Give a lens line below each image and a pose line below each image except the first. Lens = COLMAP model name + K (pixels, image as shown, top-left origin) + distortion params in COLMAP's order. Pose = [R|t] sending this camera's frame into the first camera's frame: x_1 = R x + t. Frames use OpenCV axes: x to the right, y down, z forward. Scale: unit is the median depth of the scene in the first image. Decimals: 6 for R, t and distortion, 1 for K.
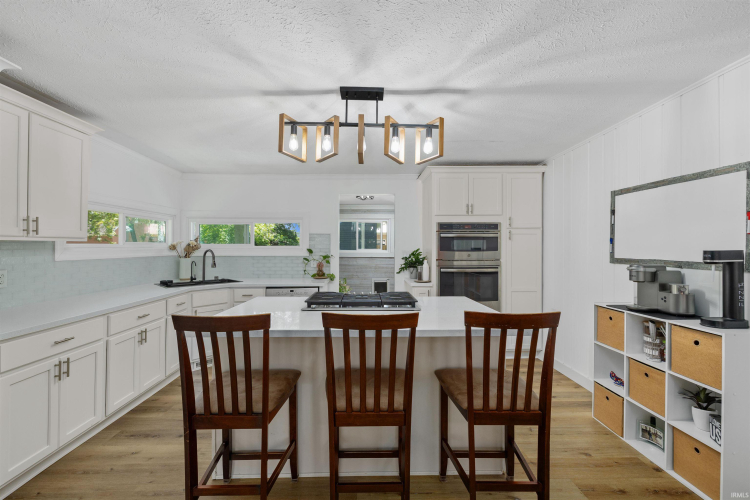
lens RADIAL K [[319.9, 0, 376.0], [0, 319.9, 247.1], [0, 0, 1]] dist [0.002616, 0.002310]
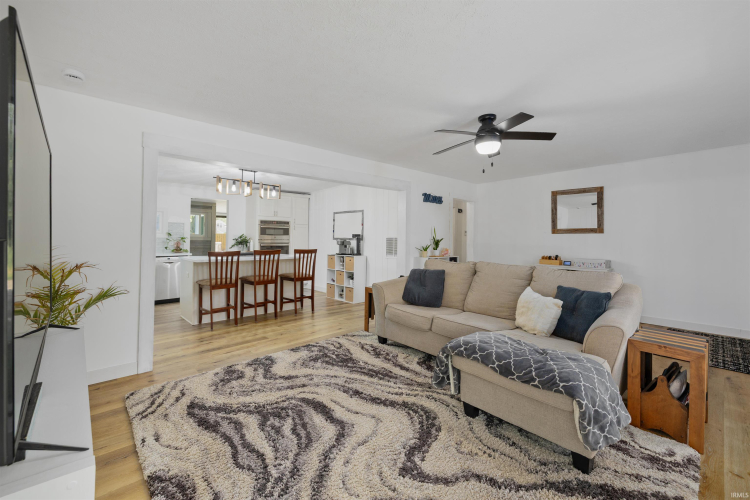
lens RADIAL K [[323.9, 0, 375.9], [0, 323.9, 236.7], [0, 0, 1]] dist [0.002303, 0.000962]
pose [[0.755126, 0.010433, 0.655497, -0.710595], [-0.010574, 0.999937, -0.003734, 0.030001], [-0.655494, -0.004112, 0.755189, -1.179947]]
